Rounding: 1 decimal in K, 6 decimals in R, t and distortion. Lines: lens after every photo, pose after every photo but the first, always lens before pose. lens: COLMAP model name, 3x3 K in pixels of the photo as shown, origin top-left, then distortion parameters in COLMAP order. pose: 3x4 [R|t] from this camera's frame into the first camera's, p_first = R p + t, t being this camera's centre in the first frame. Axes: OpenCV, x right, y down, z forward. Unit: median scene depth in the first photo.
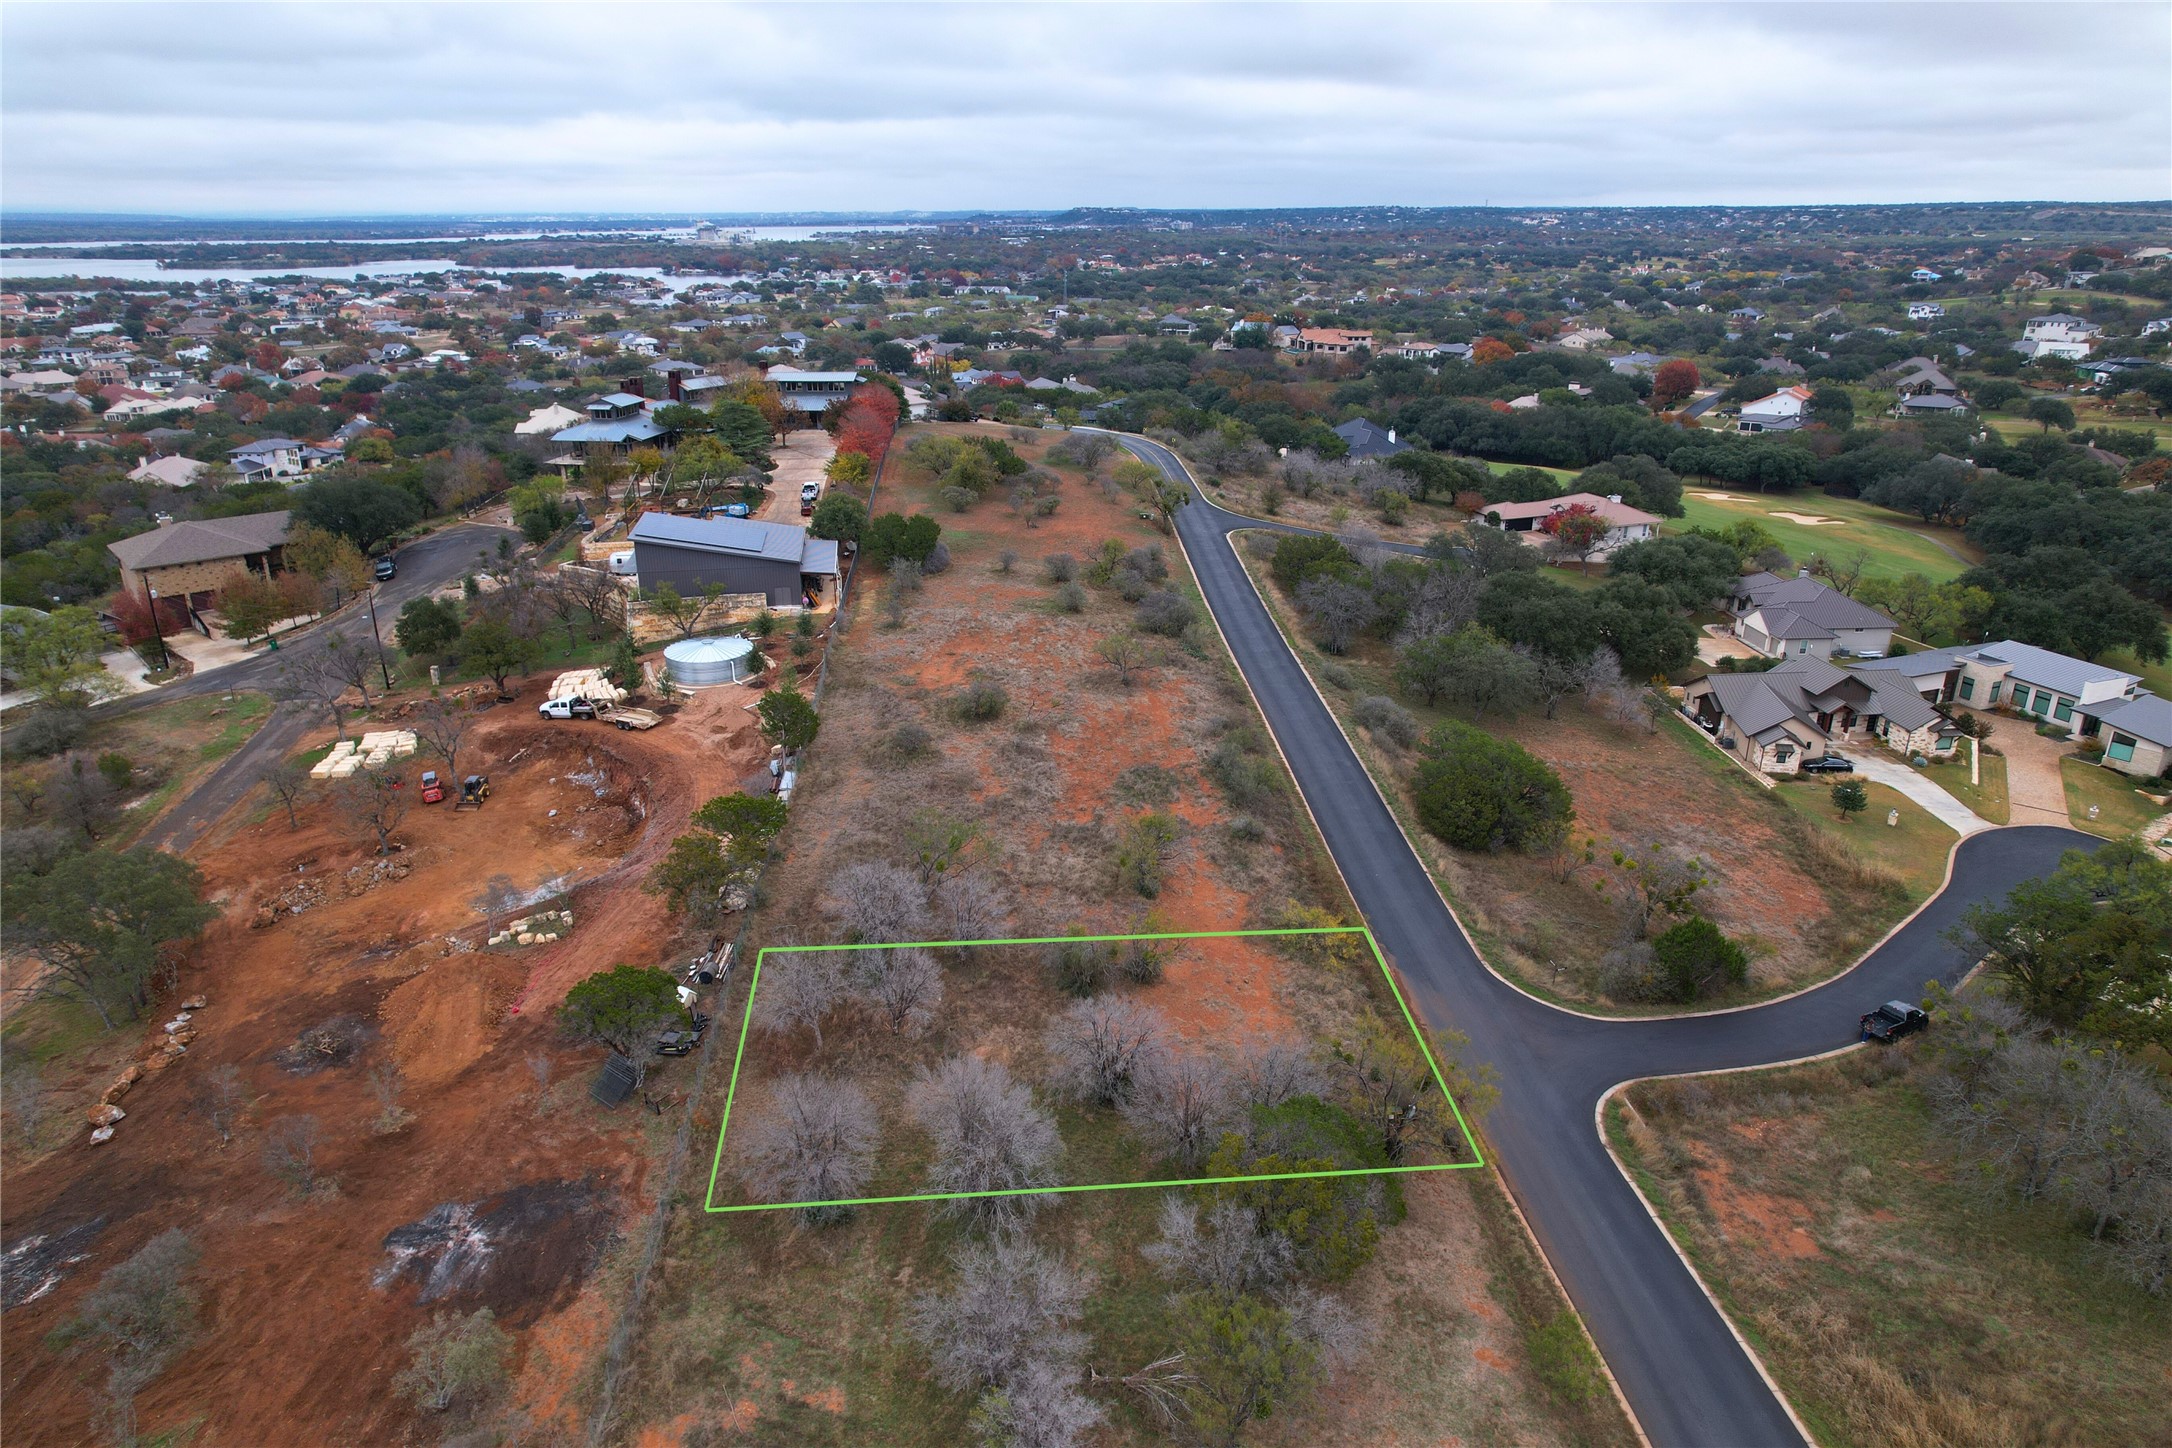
lens RADIAL K [[1394.3, 0, 1086.0], [0, 1394.3, 724.0], [0, 0, 1]] dist [-0.070592, 0.068880]
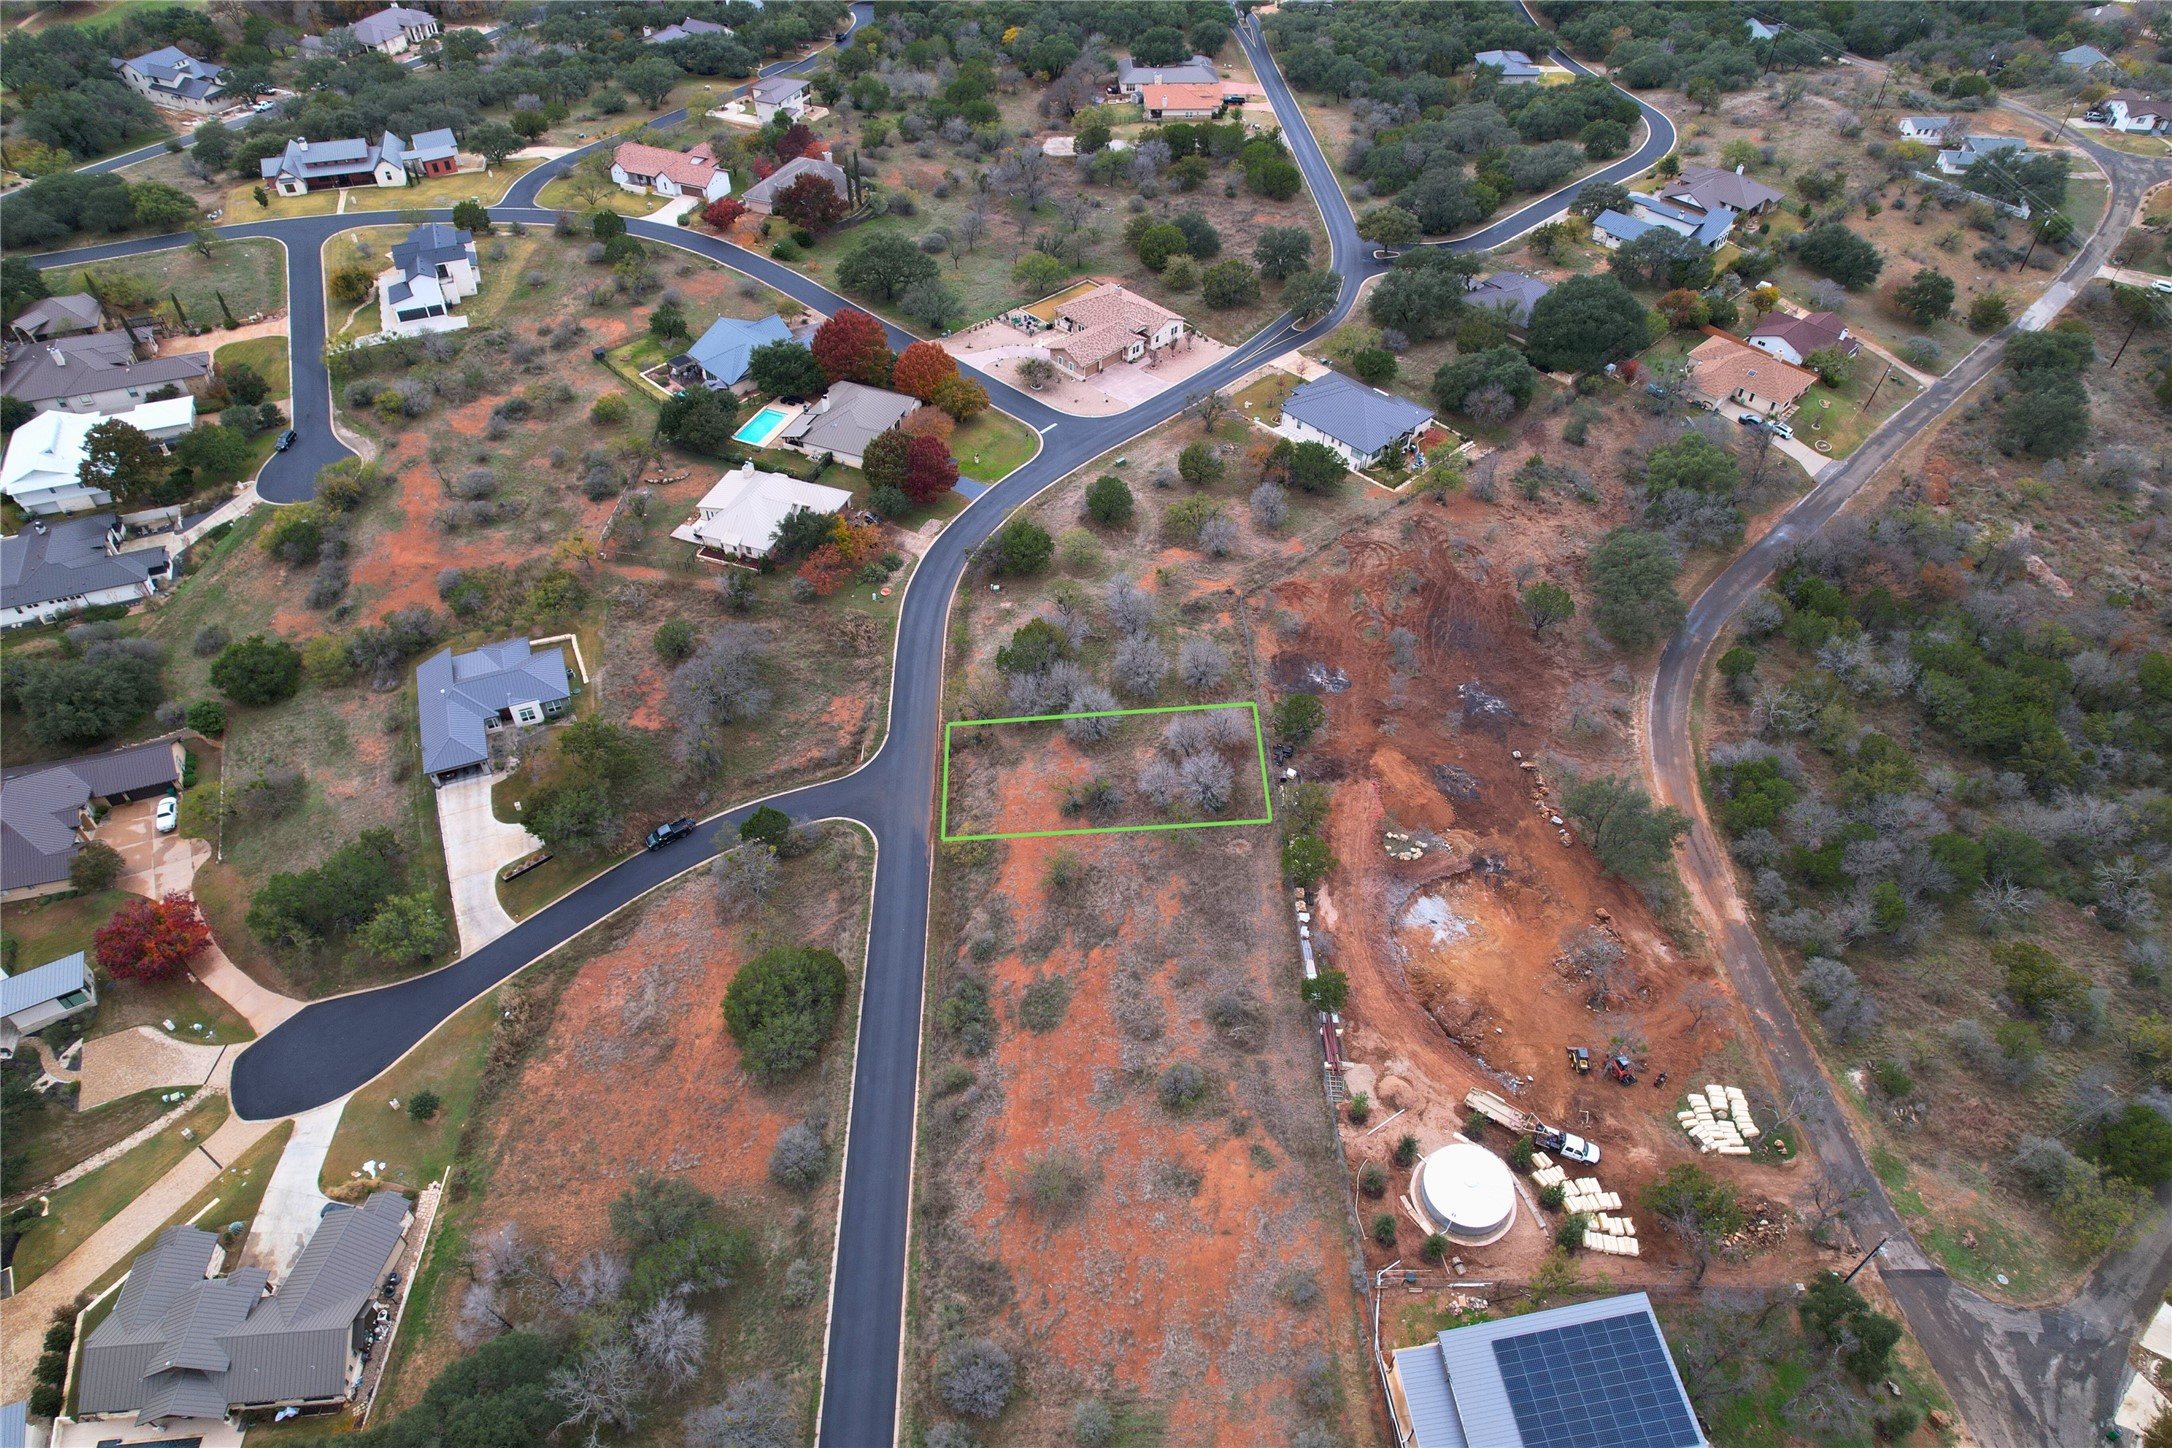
lens RADIAL K [[1394.3, 0, 1086.0], [0, 1394.3, 724.0], [0, 0, 1]] dist [-0.070592, 0.068880]
pose [[-0.999320, -0.031845, 0.018578, -0.010027], [0.005257, 0.375691, 0.926730, -1.184359], [-0.036491, 0.926198, -0.375268, 1.169827]]
